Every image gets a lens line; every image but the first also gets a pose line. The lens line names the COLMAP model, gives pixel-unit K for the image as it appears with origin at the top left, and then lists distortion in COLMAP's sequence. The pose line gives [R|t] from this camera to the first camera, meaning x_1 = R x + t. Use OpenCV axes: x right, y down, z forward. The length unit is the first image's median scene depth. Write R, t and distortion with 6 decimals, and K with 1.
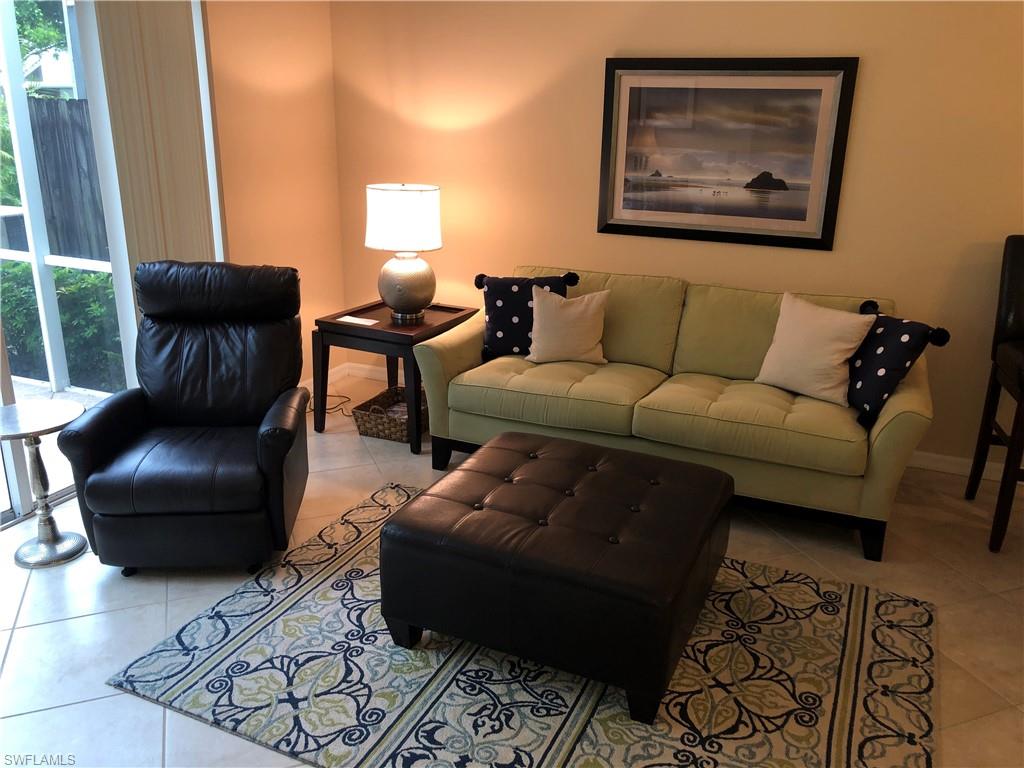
lens RADIAL K [[883.5, 0, 513.8], [0, 883.5, 340.9], [0, 0, 1]] dist [0.080260, -0.001512]
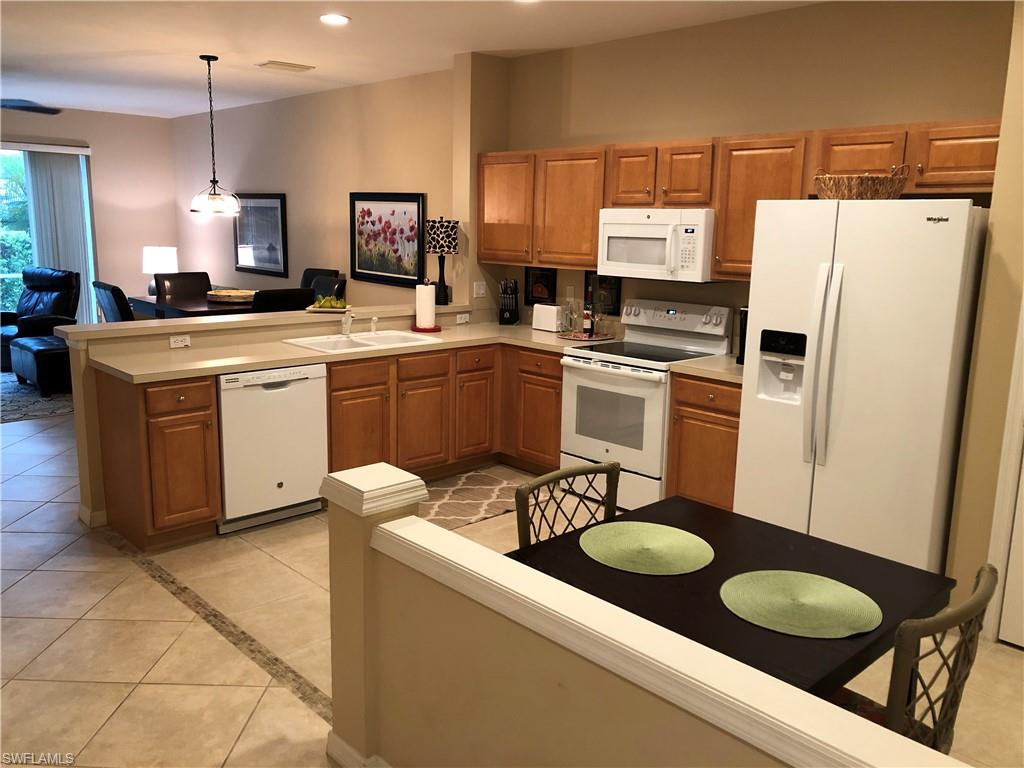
lens RADIAL K [[834.9, 0, 507.1], [0, 834.9, 378.8], [0, 0, 1]] dist [0.089504, -0.141623]
pose [[0.916443, 0.072504, -0.393543, 1.647478], [-0.103784, 0.992862, -0.058763, 0.207993], [0.386474, 0.094696, 0.917426, -0.664551]]
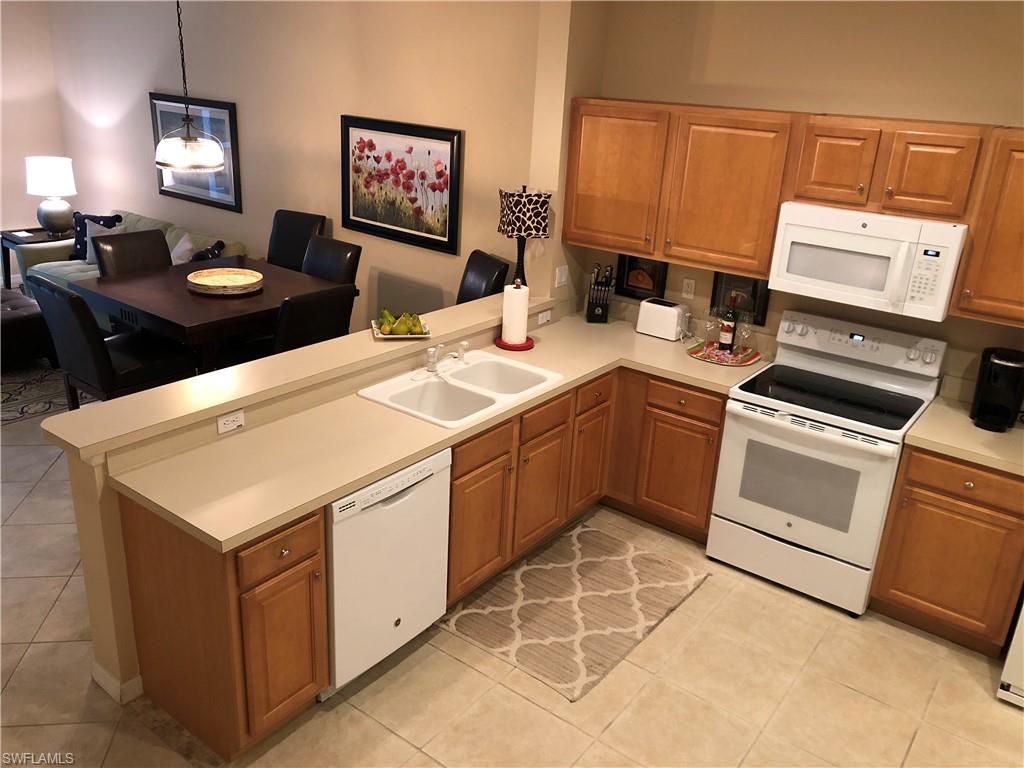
lens RADIAL K [[838.2, 0, 513.2], [0, 838.2, 377.1], [0, 0, 1]] dist [0.076450, -0.127377]
pose [[0.970340, 0.111923, -0.214276, 1.219512], [-0.093126, 0.991023, 0.095926, 0.007835], [0.223088, -0.073127, 0.972051, -0.489772]]
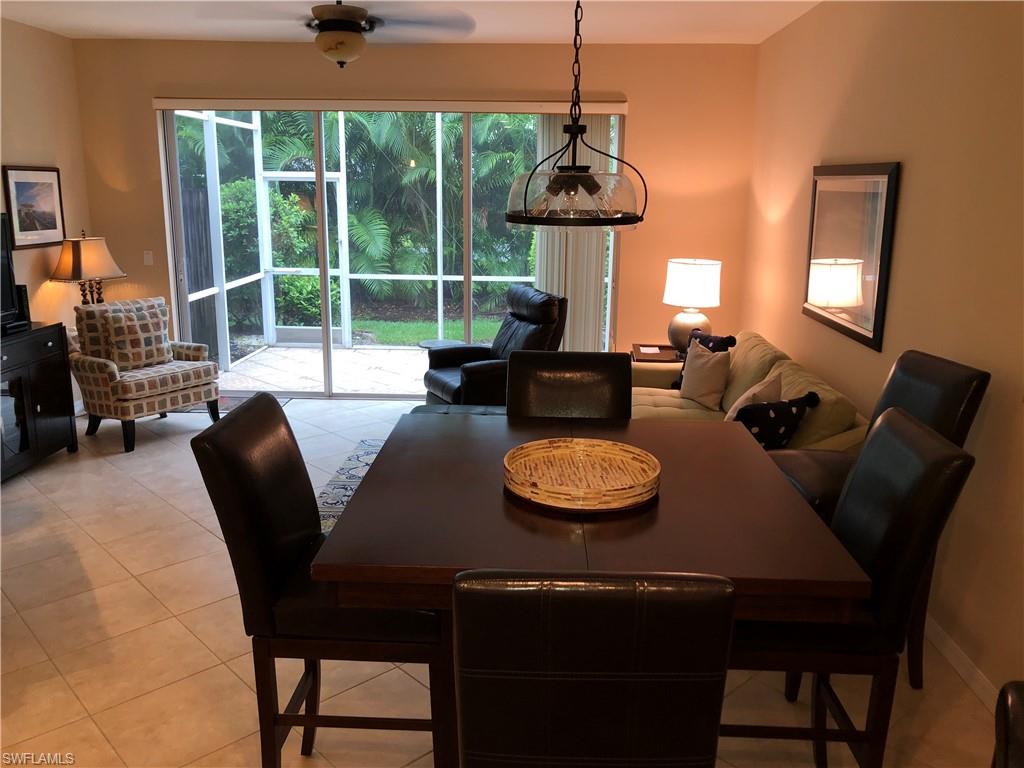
lens RADIAL K [[838.2, 0, 513.2], [0, 838.2, 377.1], [0, 0, 1]] dist [0.076450, -0.127377]
pose [[0.360783, 0.191217, -0.912837, 1.038698], [-0.244436, 0.963930, 0.105310, -0.071659], [0.900048, 0.185136, 0.394510, 0.261501]]
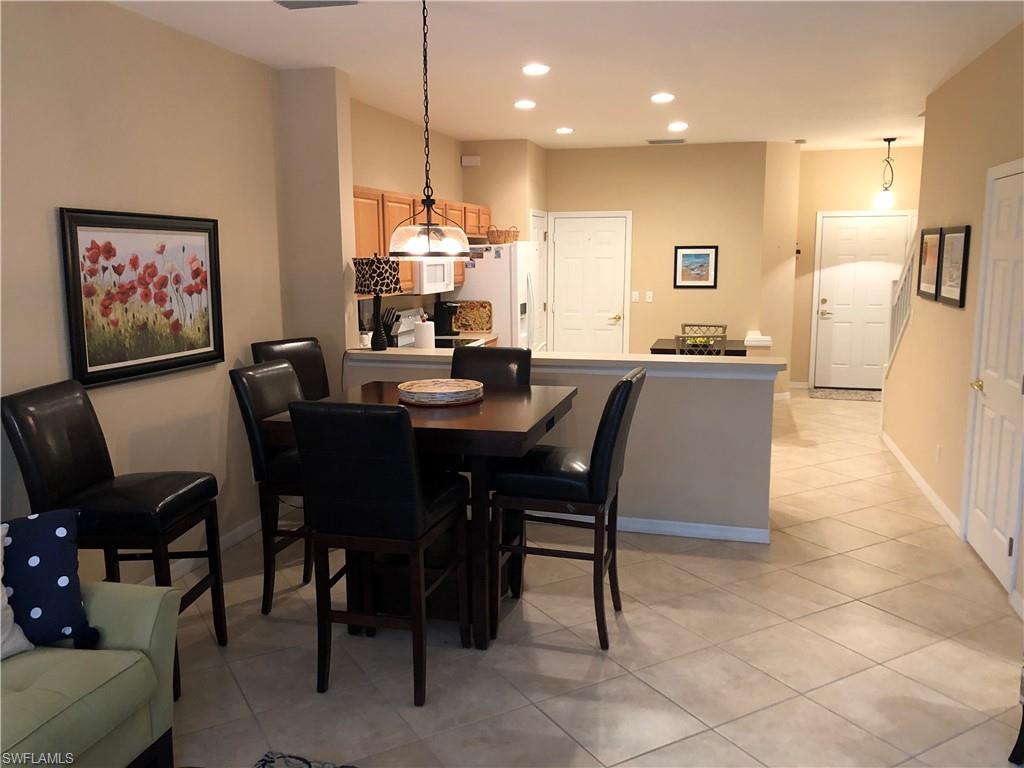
lens RADIAL K [[838.2, 0, 513.2], [0, 838.2, 377.1], [0, 0, 1]] dist [0.076450, -0.127377]
pose [[-0.149936, -0.168711, 0.974195, -0.297389], [0.258529, 0.944361, 0.203334, -0.154461], [-0.954297, 0.282345, -0.097977, 0.517424]]
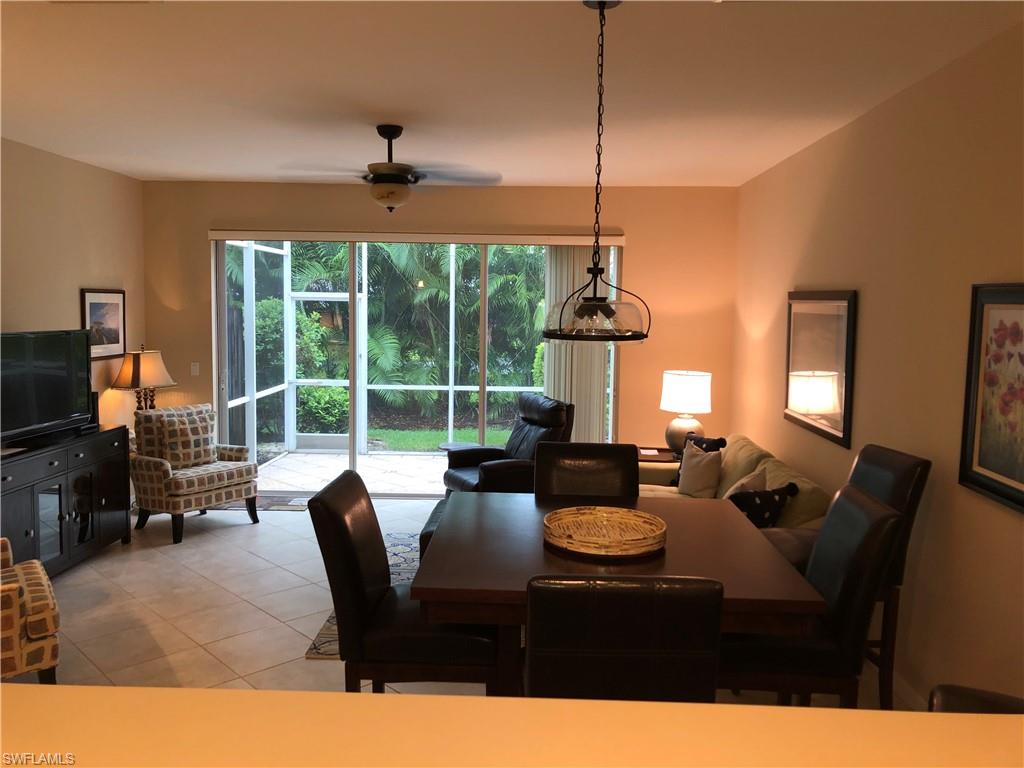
lens RADIAL K [[834.9, 0, 507.1], [0, 834.9, 378.8], [0, 0, 1]] dist [0.089504, -0.141623]
pose [[0.359747, 0.069508, -0.930457, 1.167770], [-0.247550, 0.968593, -0.023355, -0.053040], [0.899611, 0.238737, 0.365655, 0.177865]]
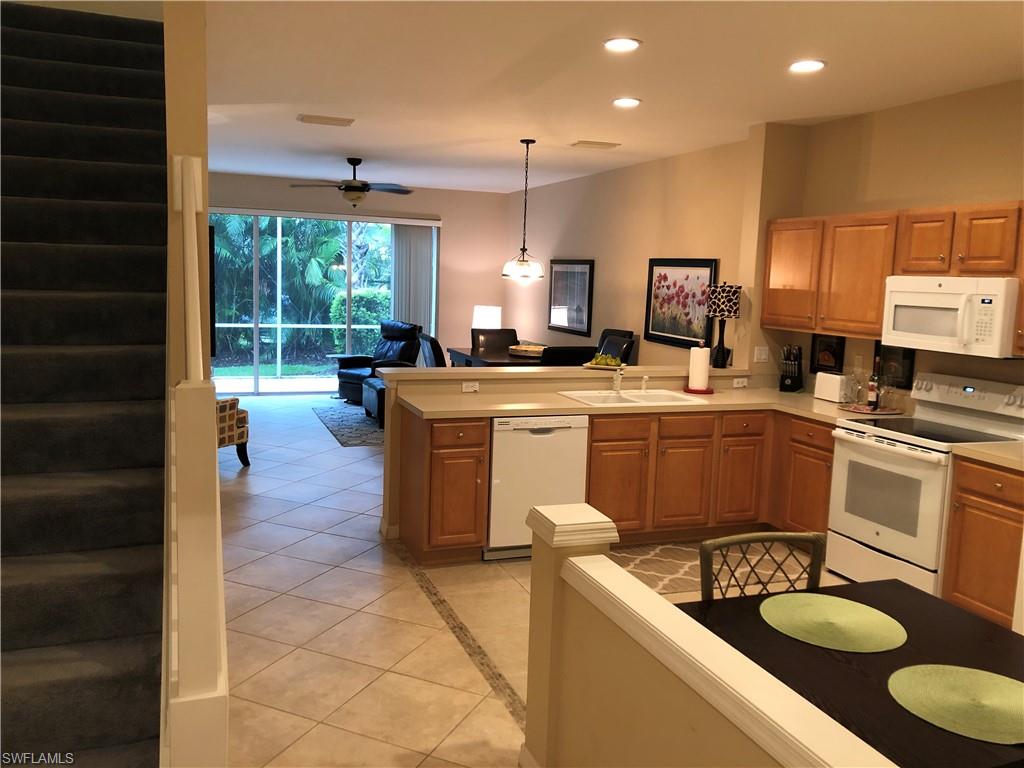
lens RADIAL K [[834.9, 0, 507.1], [0, 834.9, 378.8], [0, 0, 1]] dist [0.089504, -0.141623]
pose [[0.692882, 0.093236, -0.714997, 1.752302], [-0.204984, 0.976161, -0.071352, 0.205611], [0.691300, 0.196002, 0.695477, -0.660668]]
